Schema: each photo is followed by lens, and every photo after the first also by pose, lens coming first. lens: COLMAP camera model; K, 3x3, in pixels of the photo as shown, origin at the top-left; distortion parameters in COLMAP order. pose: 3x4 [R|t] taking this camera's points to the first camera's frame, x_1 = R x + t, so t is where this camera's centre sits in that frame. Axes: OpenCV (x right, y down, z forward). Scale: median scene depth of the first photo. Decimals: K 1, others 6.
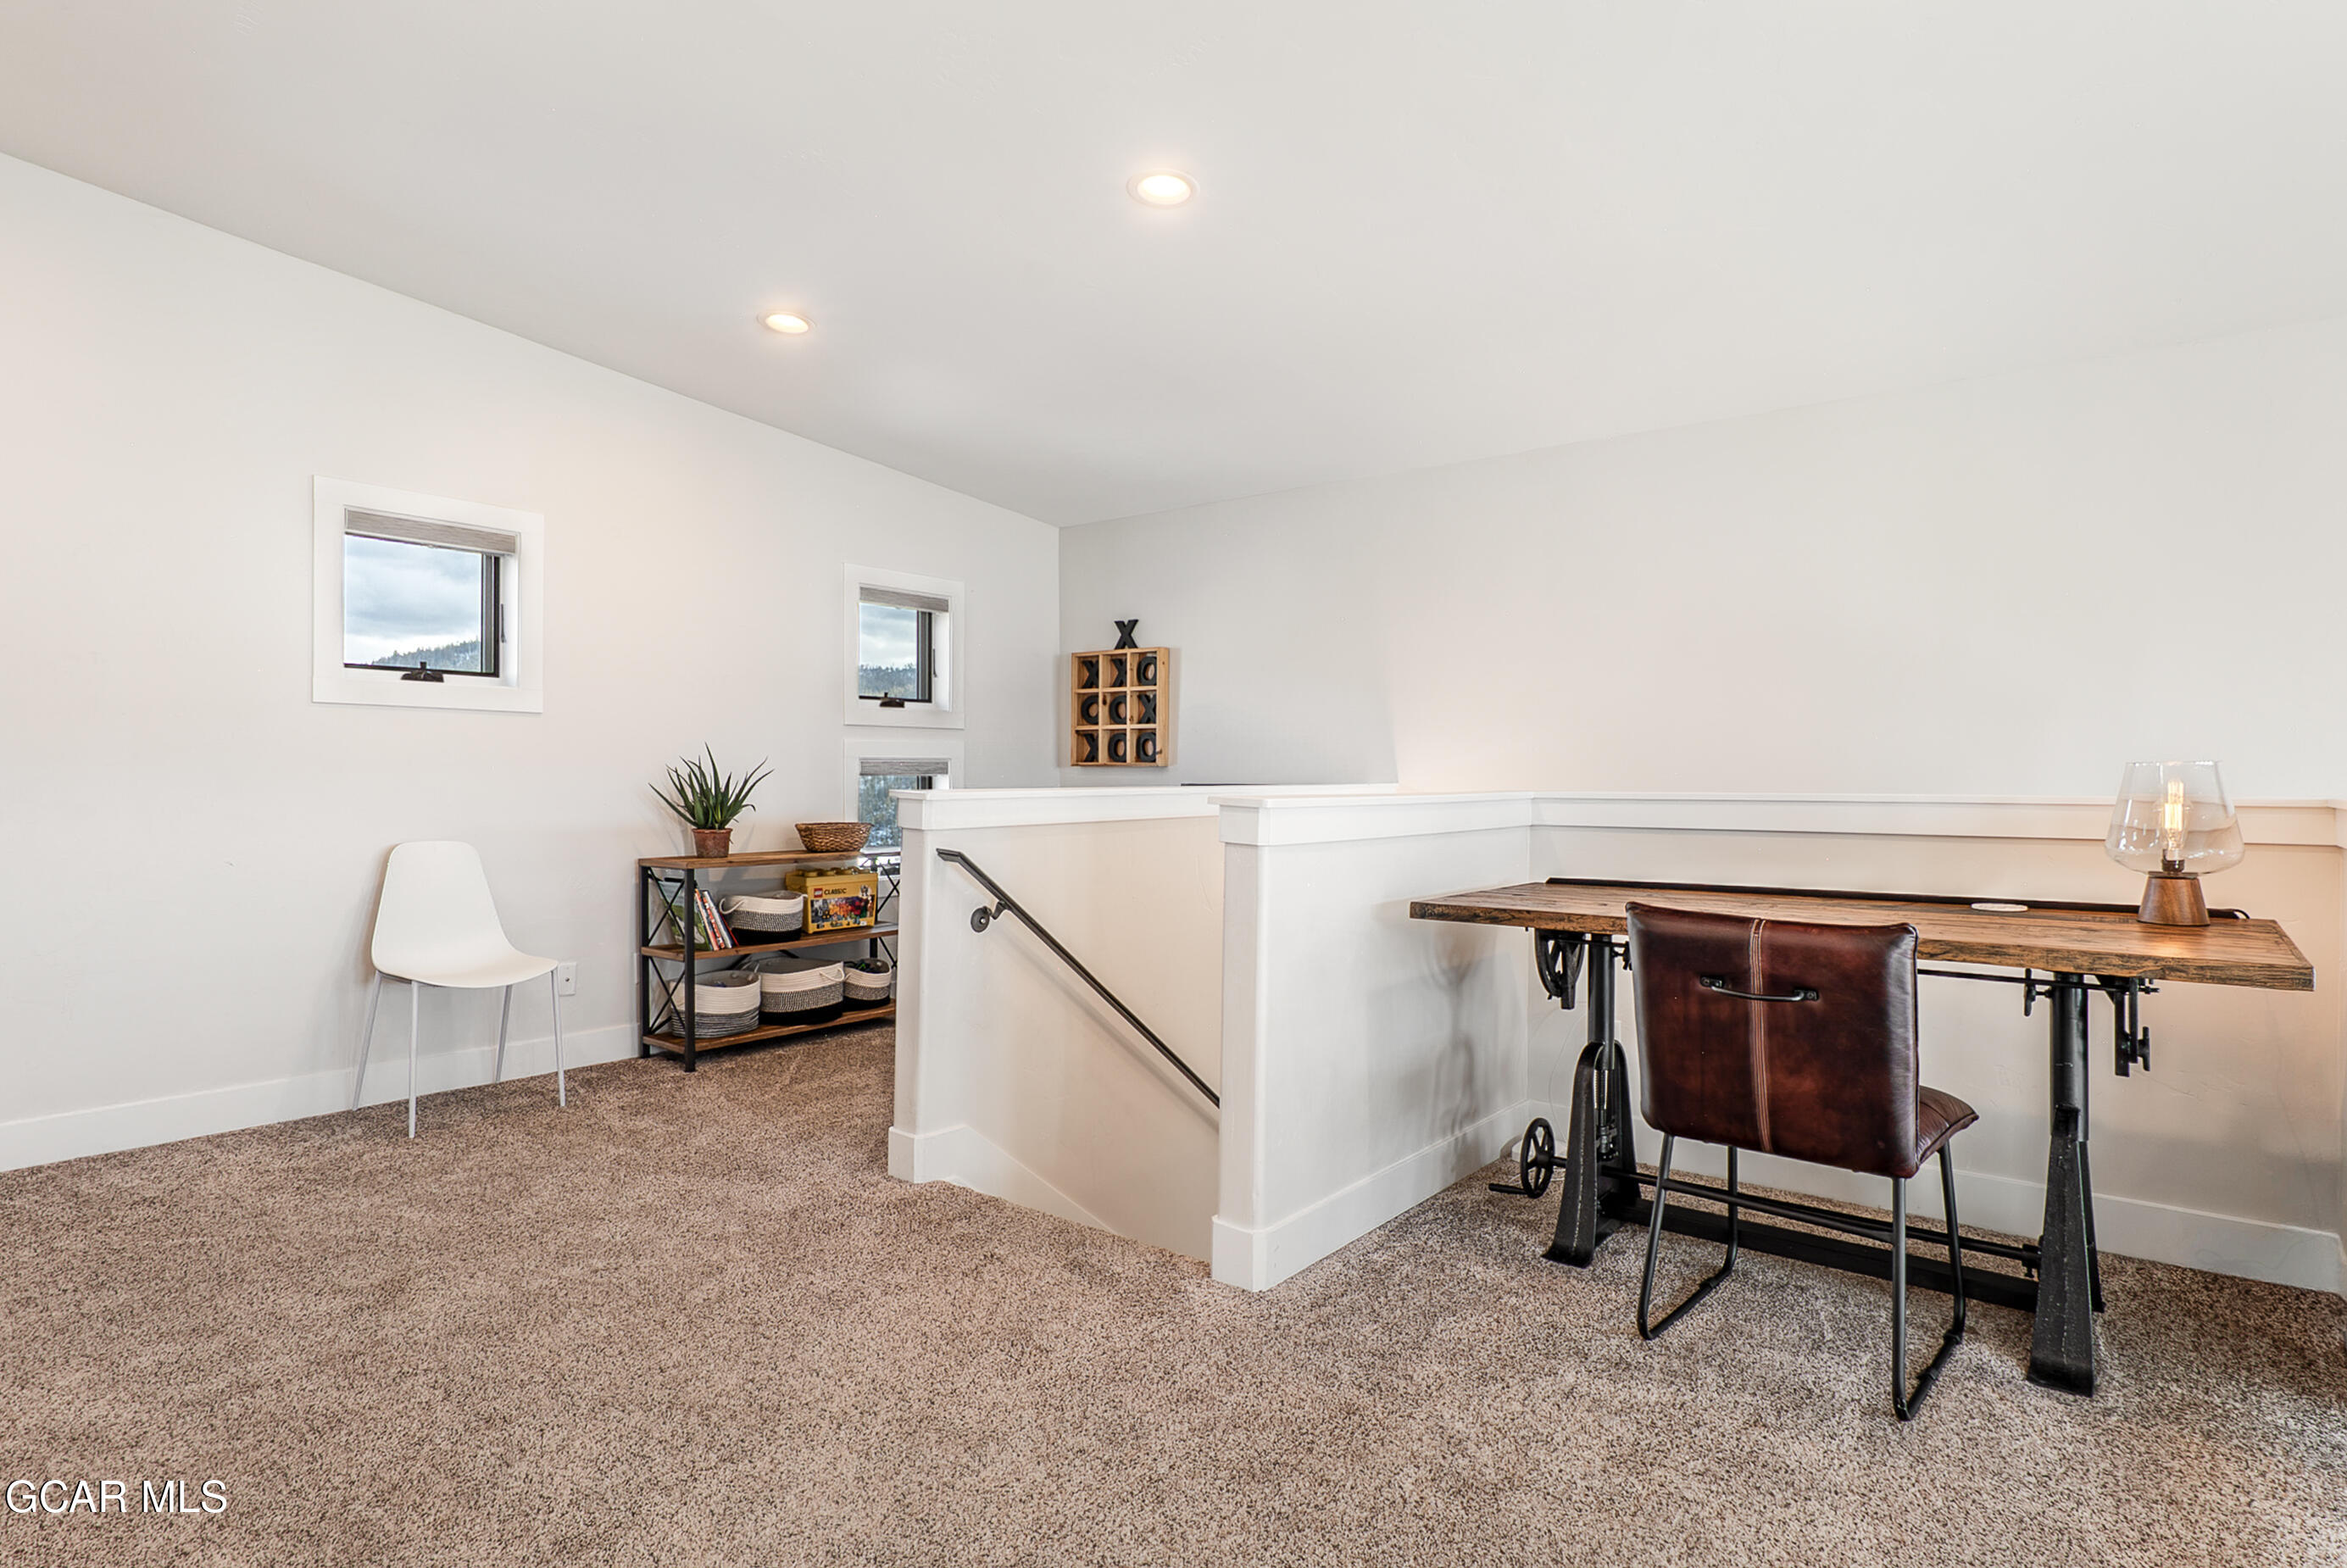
lens RADIAL K [[1250.0, 0, 1159.8], [0, 1250.0, 796.4], [0, 0, 1]] dist [-0.031561, 0.027425]
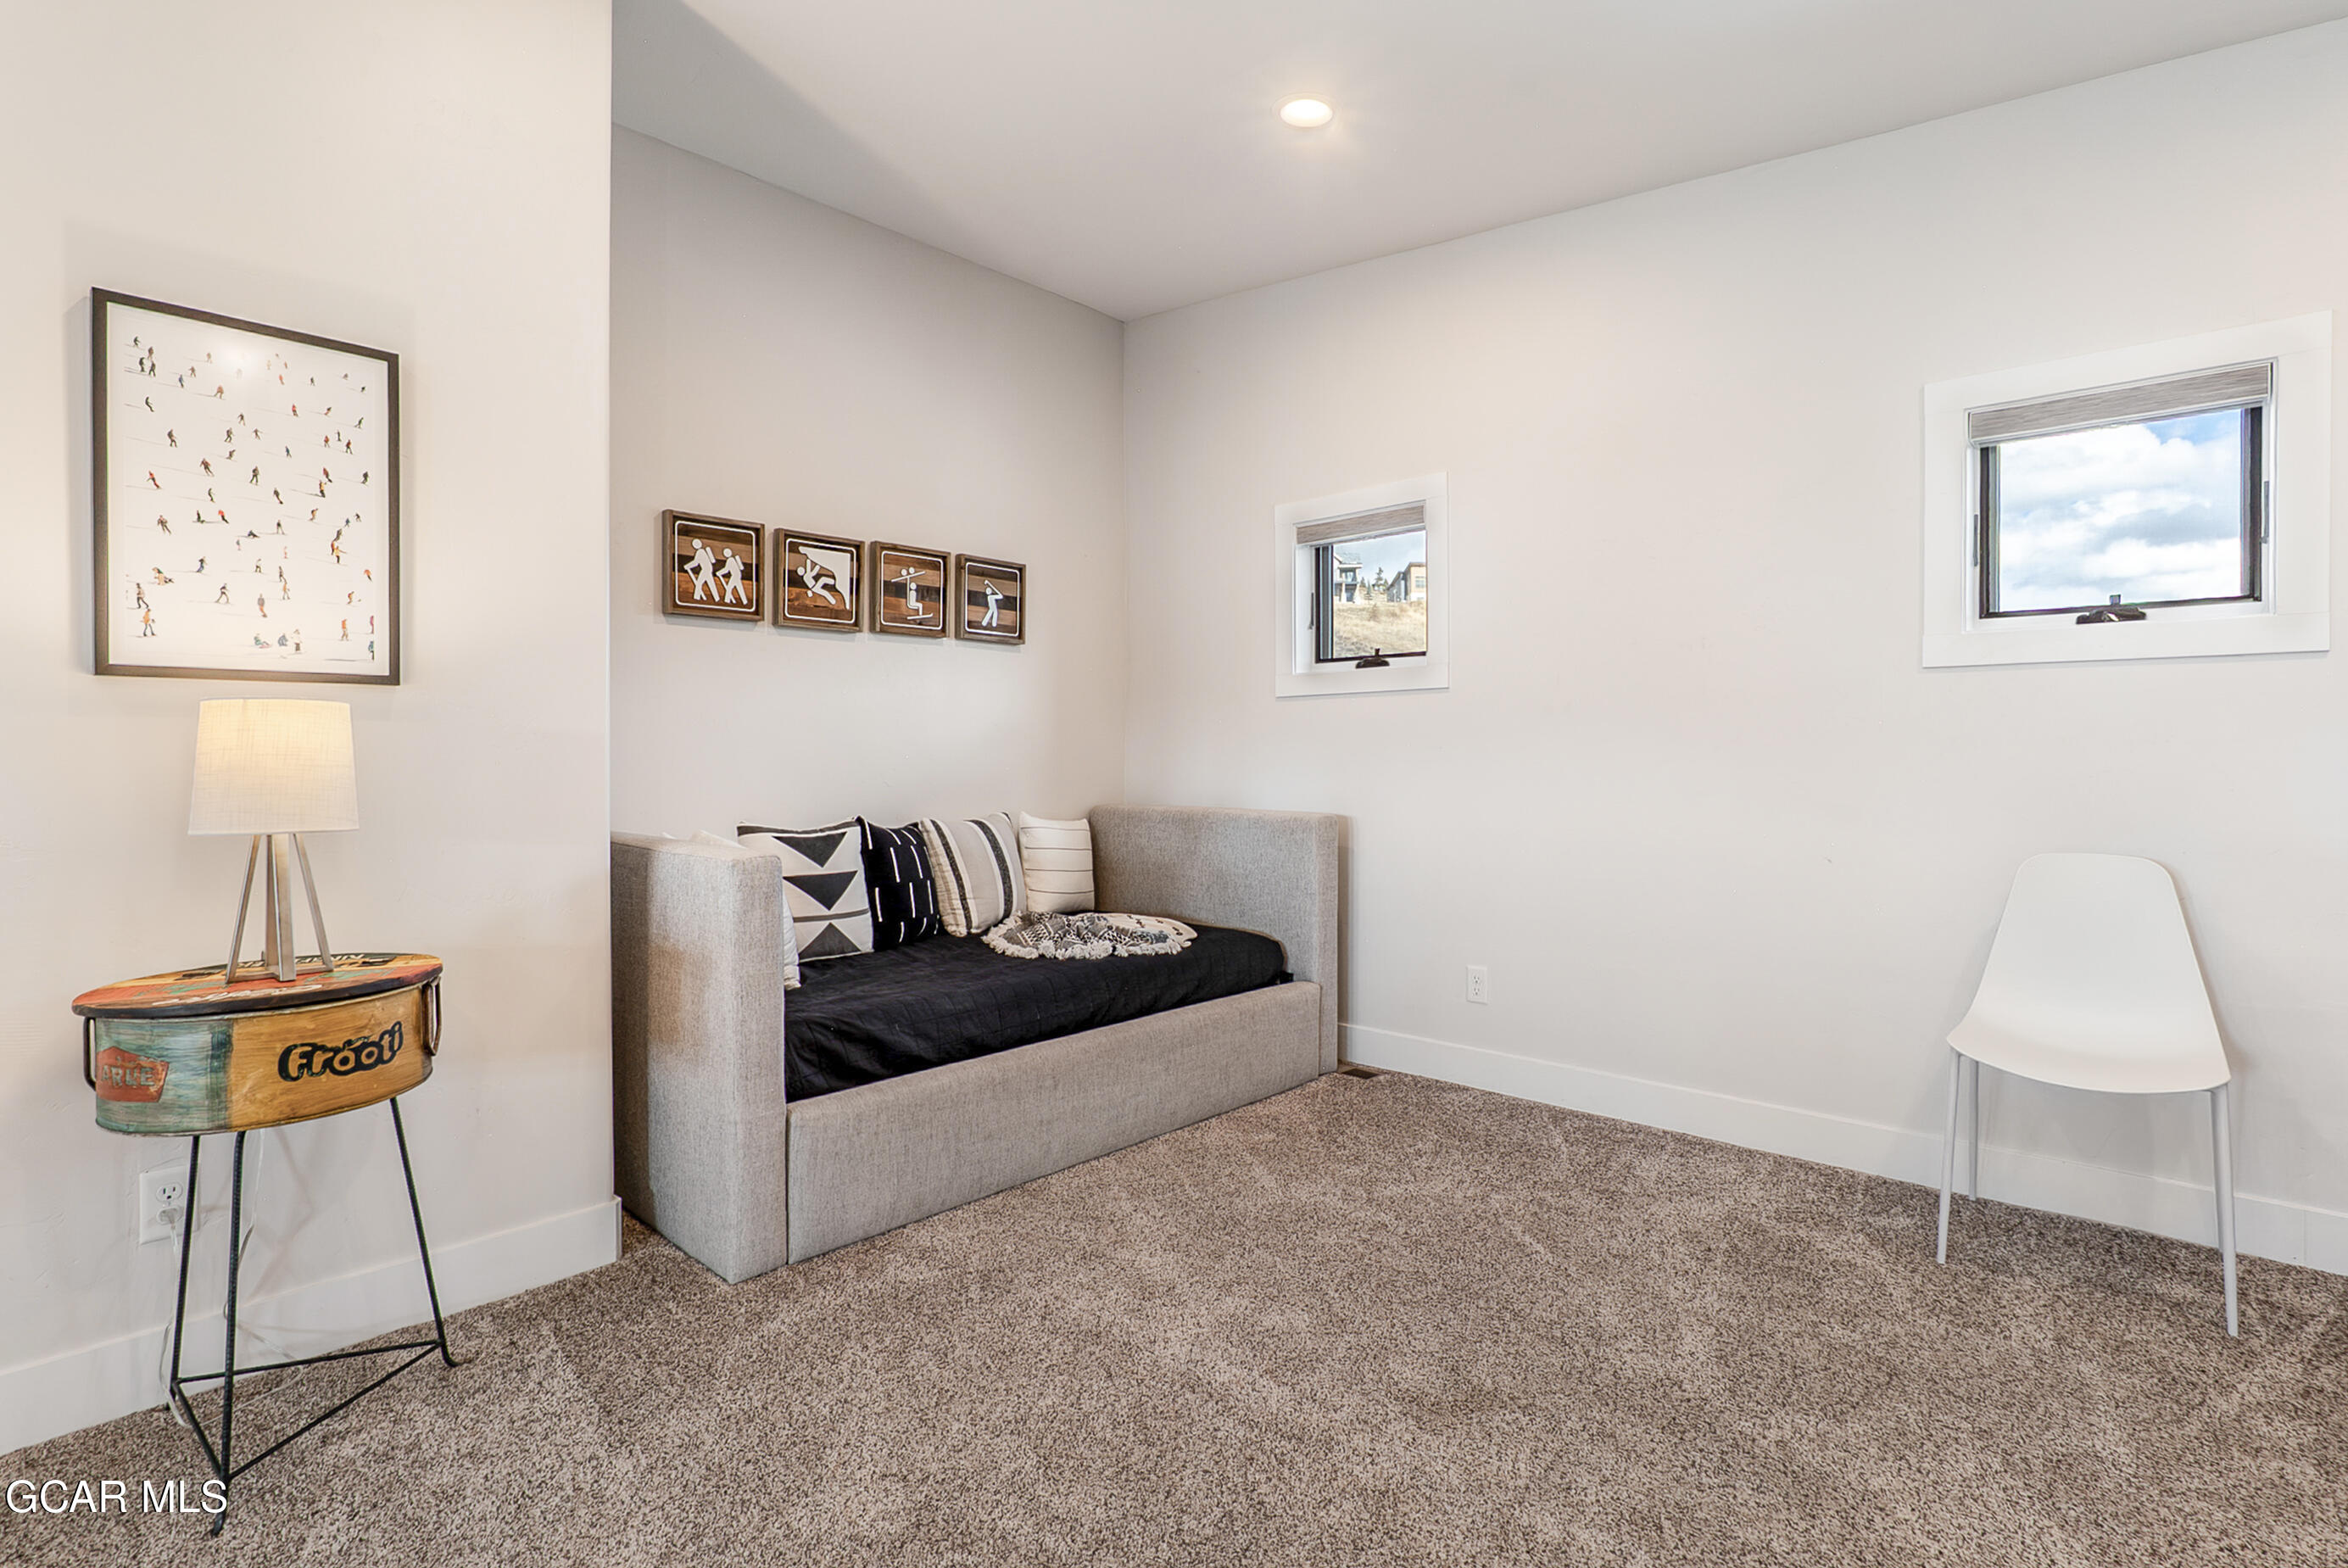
lens RADIAL K [[1101.2, 0, 1185.6], [0, 1101.2, 782.2], [0, 0, 1]] dist [-0.002192, 0.000793]
pose [[-0.083186, 0.006792, -0.996511, 0.064399], [-0.006693, 0.999950, 0.007374, -0.005069], [0.996512, 0.007283, -0.083136, 0.545109]]
